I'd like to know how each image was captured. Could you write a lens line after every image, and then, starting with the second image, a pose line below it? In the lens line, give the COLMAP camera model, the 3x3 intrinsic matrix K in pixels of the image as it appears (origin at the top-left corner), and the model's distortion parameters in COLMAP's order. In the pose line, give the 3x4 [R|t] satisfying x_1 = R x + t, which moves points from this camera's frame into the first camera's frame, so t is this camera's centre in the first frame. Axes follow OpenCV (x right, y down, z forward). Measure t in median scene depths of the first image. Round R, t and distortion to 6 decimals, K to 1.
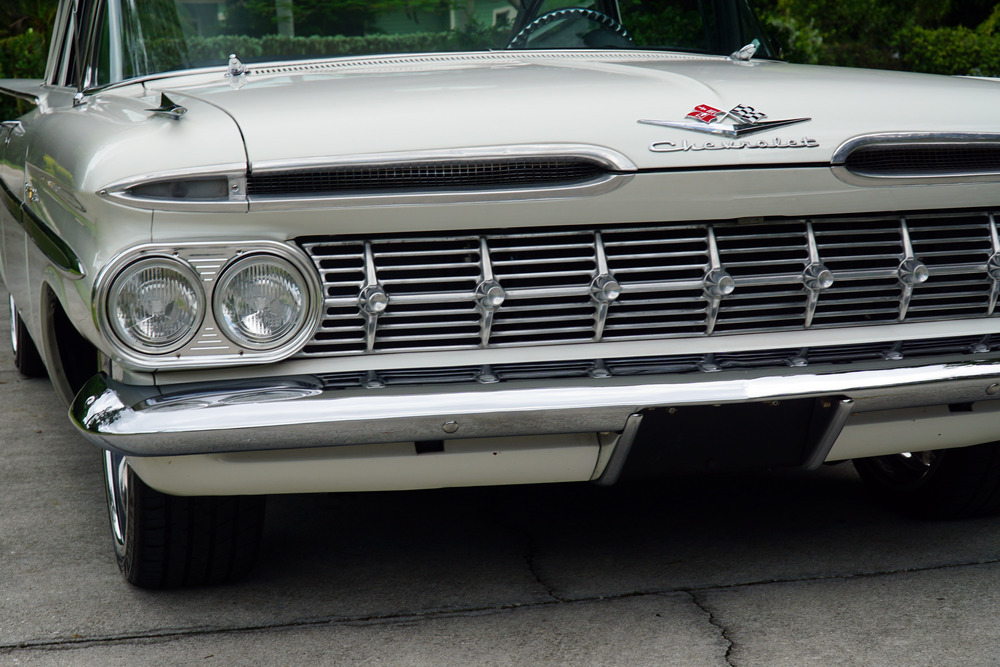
lens RADIAL K [[2222.4, 0, 497.1], [0, 2222.4, 334.2], [0, 0, 1]] dist [-0.059269, 0.000000]
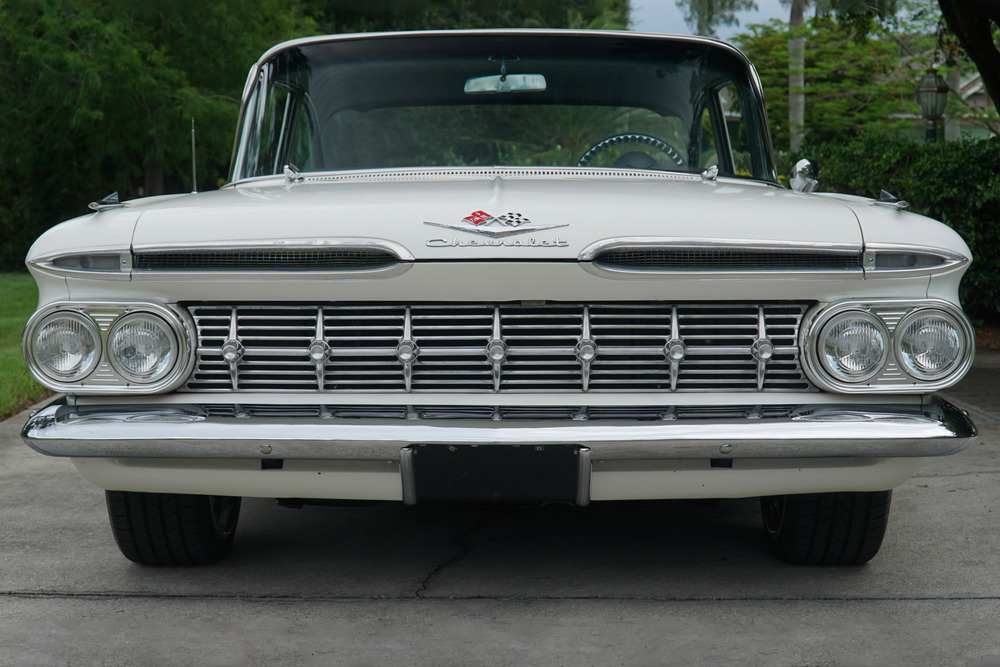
lens RADIAL K [[1614.6, 0, 494.6], [0, 1614.6, 335.2], [0, 0, 1]] dist [-0.099127, 0.000000]
pose [[0.960418, 0.048002, -0.274397, 0.351364], [-0.053717, 0.998467, -0.013347, -0.019979], [0.273336, 0.027558, 0.961524, 0.113432]]
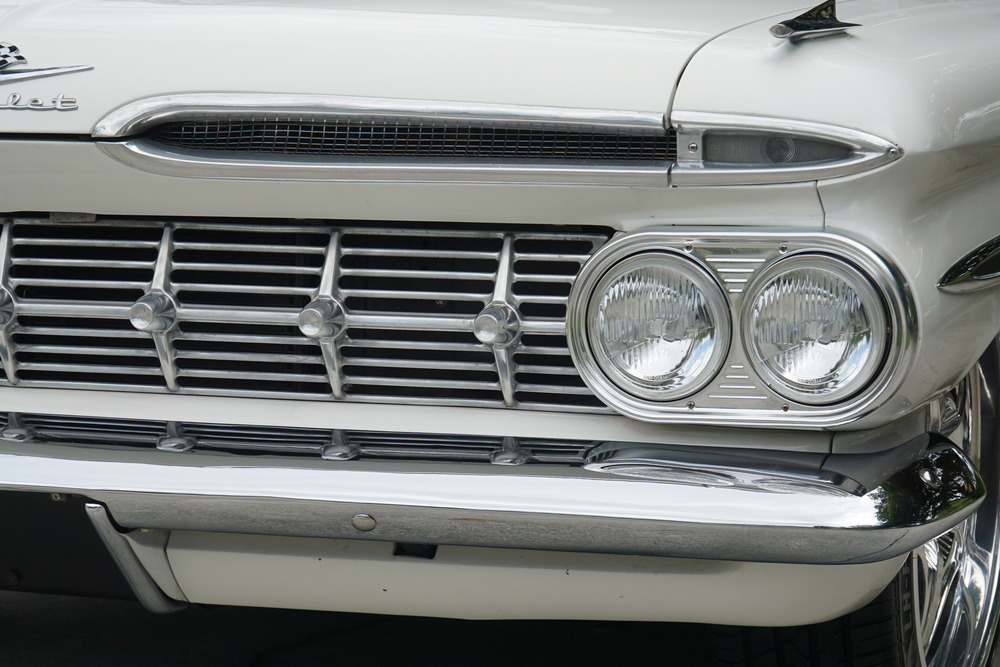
lens RADIAL K [[3563.1, 0, 499.9], [0, 3563.1, 340.7], [0, 0, 1]] dist [-0.887563, 0.000000]
pose [[0.815373, 0.087243, -0.572324, 0.830729], [-0.093333, 0.995458, 0.018775, -0.046910], [0.571362, 0.038108, 0.819813, 0.220568]]
